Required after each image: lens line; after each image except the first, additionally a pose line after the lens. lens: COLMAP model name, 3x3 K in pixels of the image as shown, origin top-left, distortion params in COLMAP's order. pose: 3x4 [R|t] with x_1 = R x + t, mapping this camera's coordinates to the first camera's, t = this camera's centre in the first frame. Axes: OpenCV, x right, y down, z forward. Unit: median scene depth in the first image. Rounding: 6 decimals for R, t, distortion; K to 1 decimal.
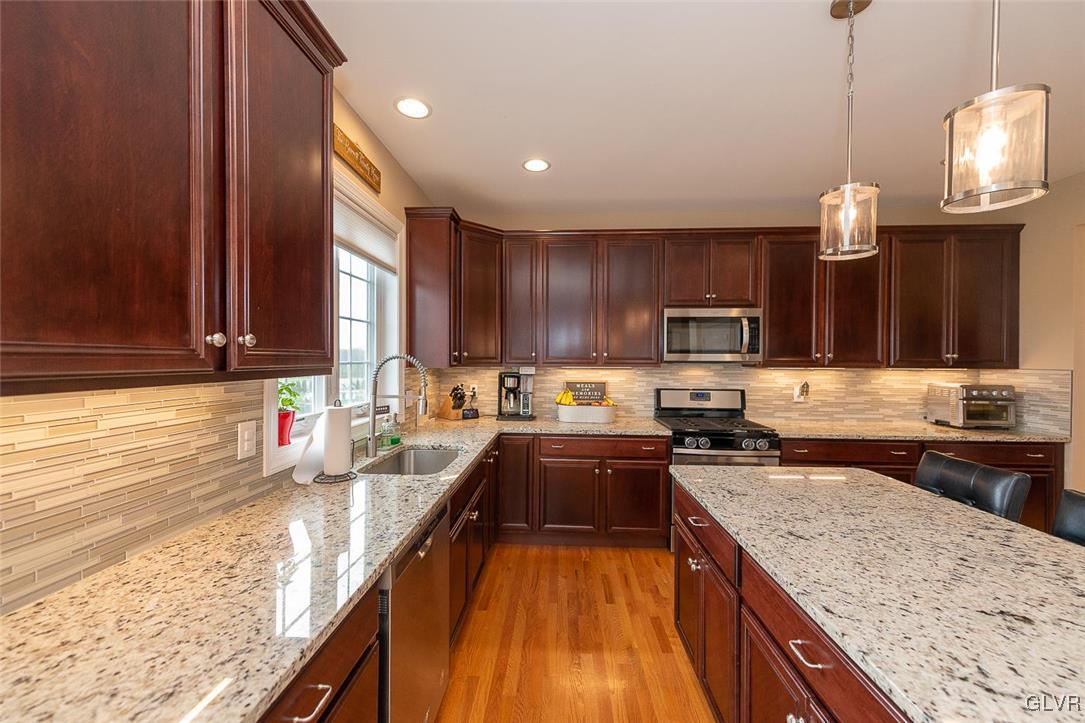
lens RADIAL K [[421.9, 0, 542.5], [0, 421.9, 361.5], [0, 0, 1]] dist [0.002196, -0.000398]
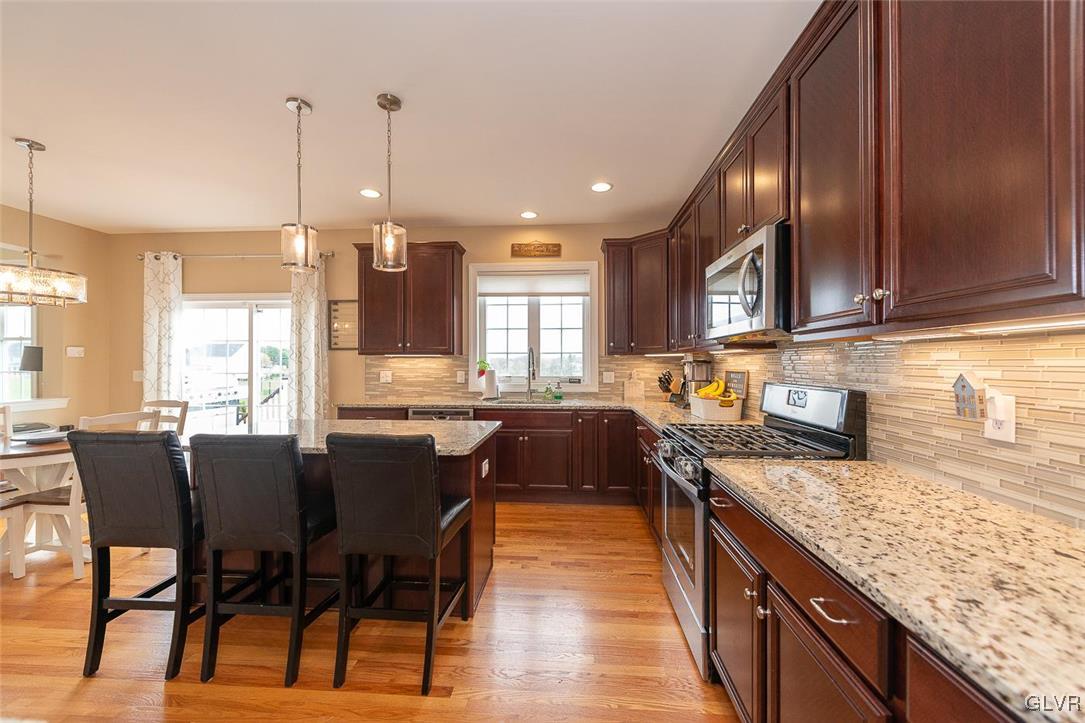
lens RADIAL K [[421.9, 0, 542.5], [0, 421.9, 361.5], [0, 0, 1]] dist [0.002196, -0.000398]
pose [[-0.020012, -0.010827, -0.999741, 0.949136], [-0.005853, 0.999925, -0.010712, 0.042279], [0.999783, 0.005637, -0.020074, 0.674902]]
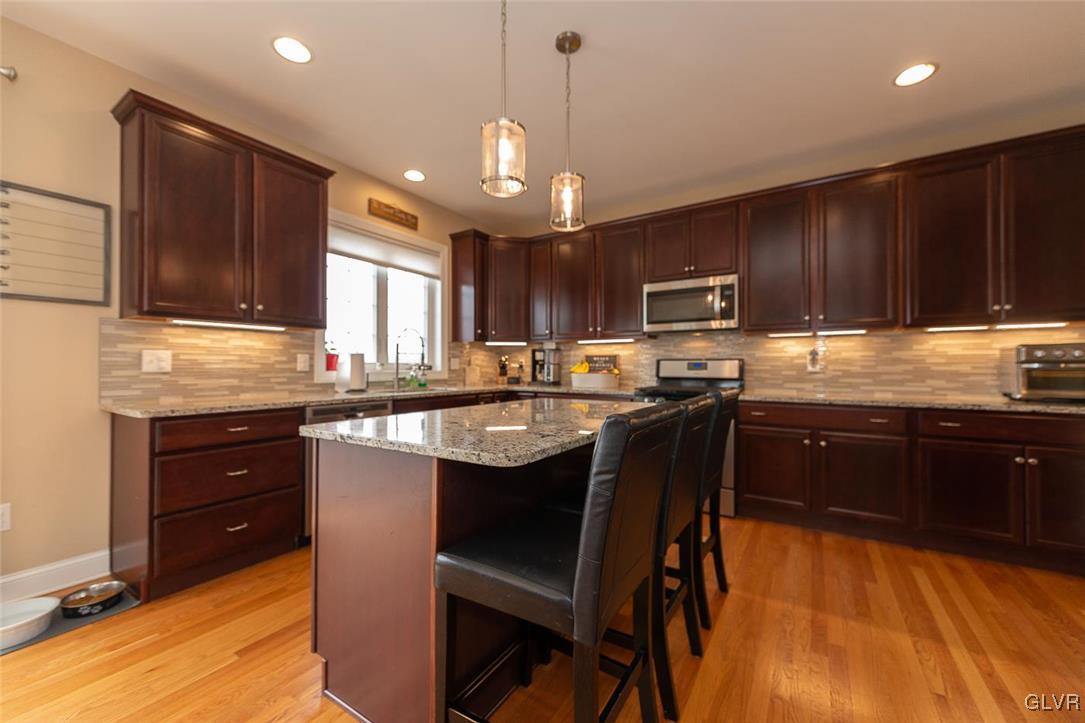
lens RADIAL K [[421.9, 0, 542.5], [0, 421.9, 361.5], [0, 0, 1]] dist [0.002196, -0.000398]
pose [[0.866772, -0.011589, -0.498570, 0.564620], [0.001839, 0.999797, -0.020043, 0.092036], [0.498702, 0.016456, 0.866617, -0.092404]]
